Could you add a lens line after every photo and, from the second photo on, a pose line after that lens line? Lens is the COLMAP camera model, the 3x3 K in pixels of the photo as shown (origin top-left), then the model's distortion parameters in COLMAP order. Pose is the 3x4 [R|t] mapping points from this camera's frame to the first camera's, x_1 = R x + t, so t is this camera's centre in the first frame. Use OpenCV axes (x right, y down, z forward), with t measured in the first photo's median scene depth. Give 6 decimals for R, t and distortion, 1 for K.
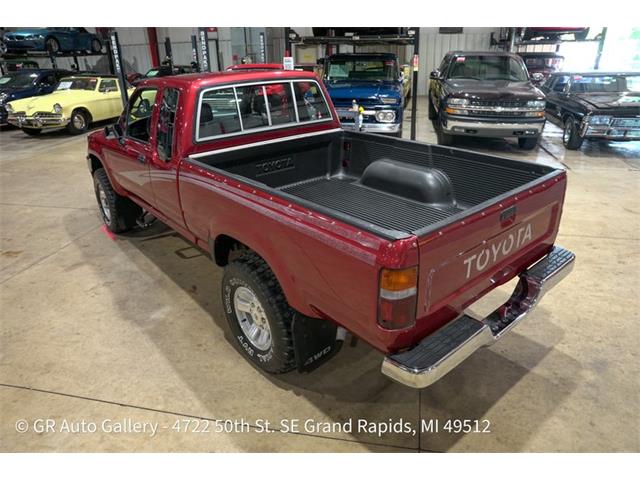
lens RADIAL K [[436.9, 0, 320.0], [0, 436.9, 240.0], [0, 0, 1]] dist [-0.140418, 0.109619]
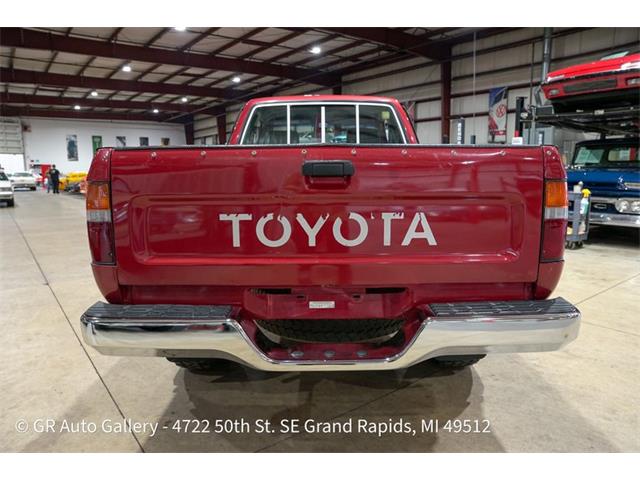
lens RADIAL K [[436.9, 0, 320.0], [0, 436.9, 240.0], [0, 0, 1]] dist [-0.140418, 0.109619]
pose [[0.762765, 0.117403, -0.635930, 0.590845], [-0.272237, 0.950293, -0.151095, 0.097161], [0.586581, 0.288374, 0.756811, 0.359670]]
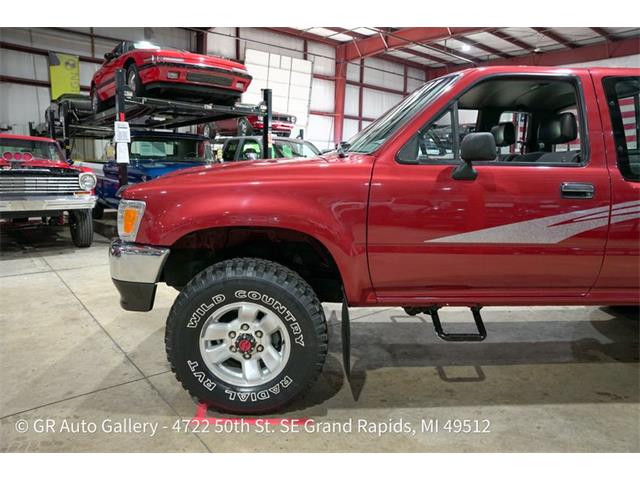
lens RADIAL K [[436.9, 0, 320.0], [0, 436.9, 240.0], [0, 0, 1]] dist [-0.140418, 0.109619]
pose [[0.622767, -0.094877, 0.776634, -1.246012], [0.283976, 0.952341, -0.111373, -0.190658], [-0.729054, 0.289904, 0.620029, 1.076479]]
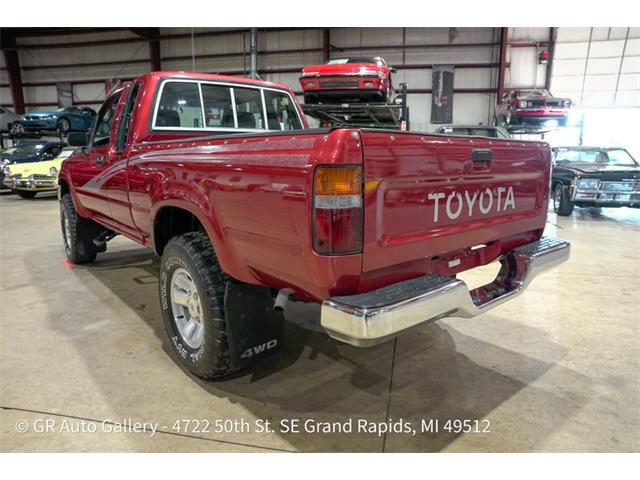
lens RADIAL K [[436.9, 0, 320.0], [0, 436.9, 240.0], [0, 0, 1]] dist [-0.140418, 0.109619]
pose [[0.999673, 0.025567, 0.000664, 0.084124], [-0.024799, 0.975346, -0.219285, 0.201600], [-0.006254, 0.219197, 0.975661, 0.143784]]
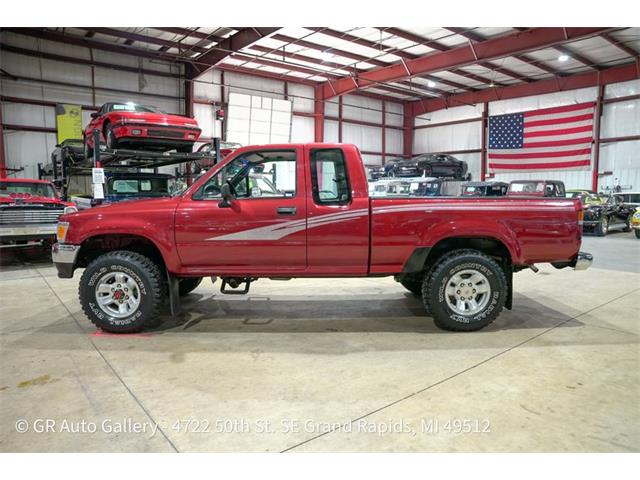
lens RADIAL K [[436.9, 0, 320.0], [0, 436.9, 240.0], [0, 0, 1]] dist [-0.140418, 0.109619]
pose [[0.641024, -0.058285, 0.765304, -1.395527], [0.298164, 0.937708, -0.178329, 0.109115], [-0.707238, 0.342500, 0.618472, 0.347965]]
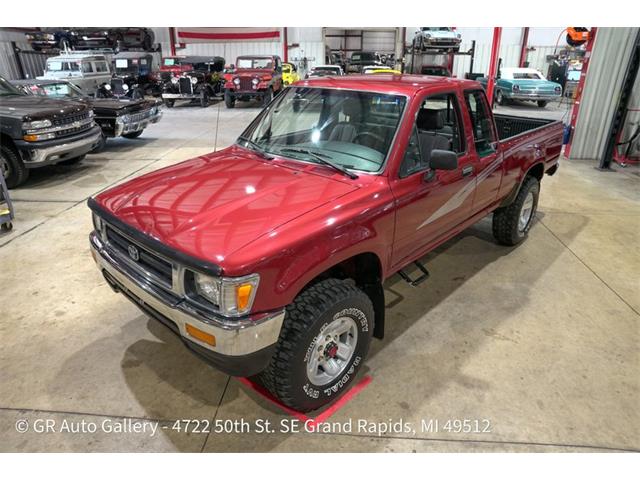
lens RADIAL K [[436.9, 0, 320.0], [0, 436.9, 240.0], [0, 0, 1]] dist [-0.140418, 0.109619]
pose [[-0.117682, -0.376226, 0.919024, -1.479816], [0.401193, 0.828556, 0.390563, -0.640436], [-0.908402, 0.414669, 0.053433, 1.509406]]
